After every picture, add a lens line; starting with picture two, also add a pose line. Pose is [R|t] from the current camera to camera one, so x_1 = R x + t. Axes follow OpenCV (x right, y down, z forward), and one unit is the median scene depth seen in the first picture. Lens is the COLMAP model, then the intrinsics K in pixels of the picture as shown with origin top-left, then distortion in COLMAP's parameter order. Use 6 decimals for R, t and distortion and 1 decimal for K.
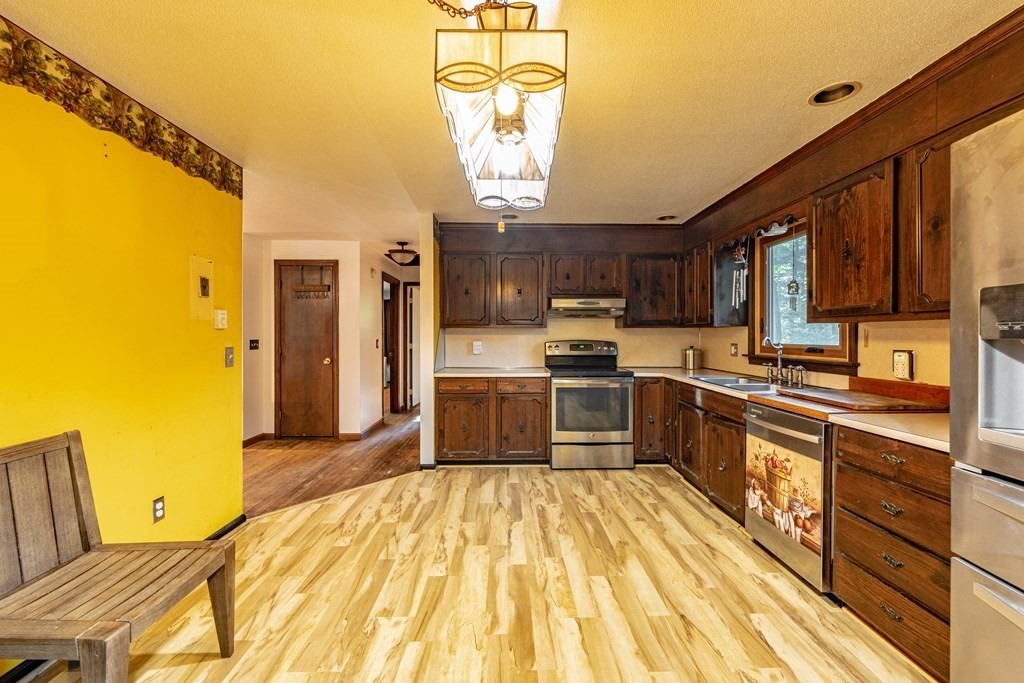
lens RADIAL K [[412.3, 0, 495.4], [0, 412.3, 340.7], [0, 0, 1]] dist [-0.000750, -0.000658]
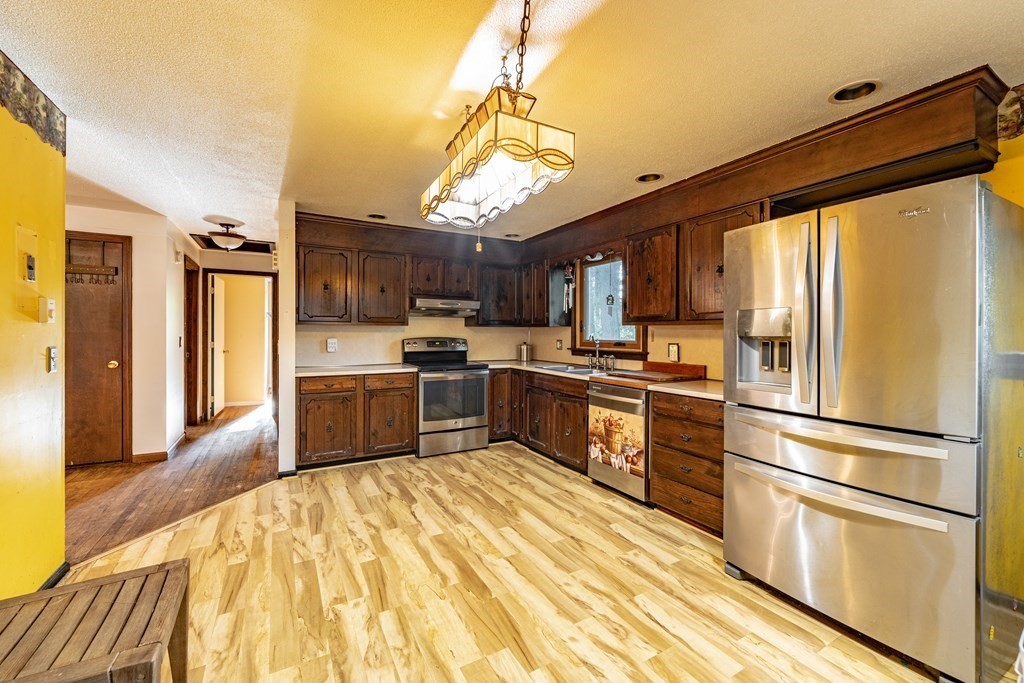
lens RADIAL K [[421.0, 0, 493.1], [0, 421.0, 337.2], [0, 0, 1]] dist [0.000419, -0.000416]
pose [[0.883889, -0.000881, 0.467695, -0.338820], [0.001806, 0.999997, -0.001531, 0.000609], [-0.467693, 0.002198, 0.883888, -0.096102]]
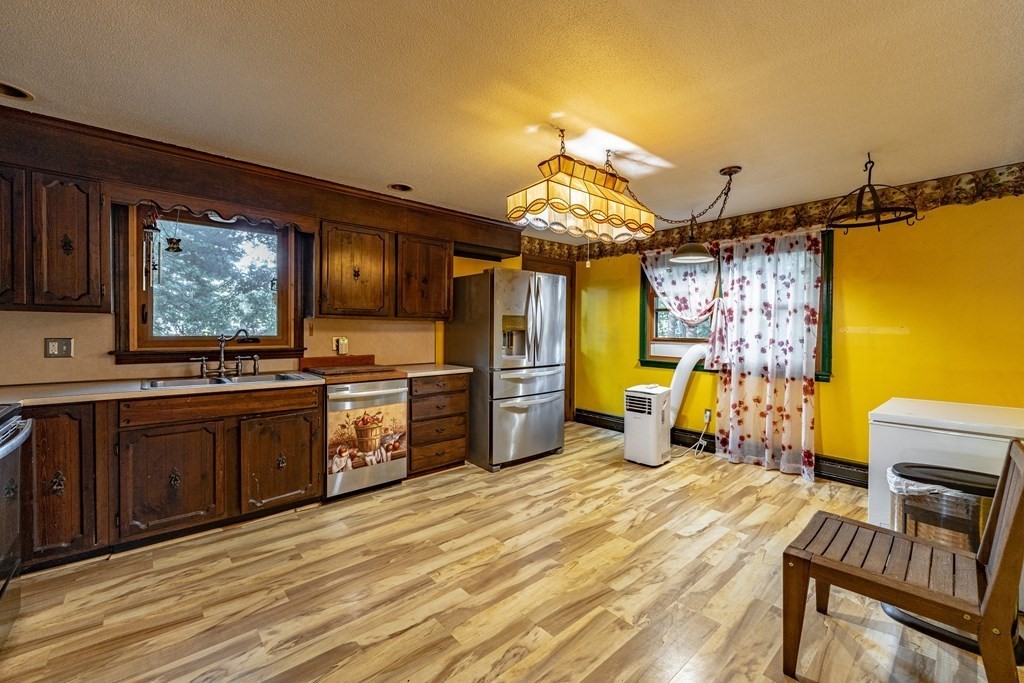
lens RADIAL K [[447.7, 0, 510.8], [0, 447.7, 336.4], [0, 0, 1]] dist [0.000489, -0.000102]
pose [[-0.691927, -0.019301, 0.721709, -0.664097], [-0.000131, 0.999646, 0.026608, -0.022539], [-0.721967, 0.018316, -0.691685, 1.530641]]
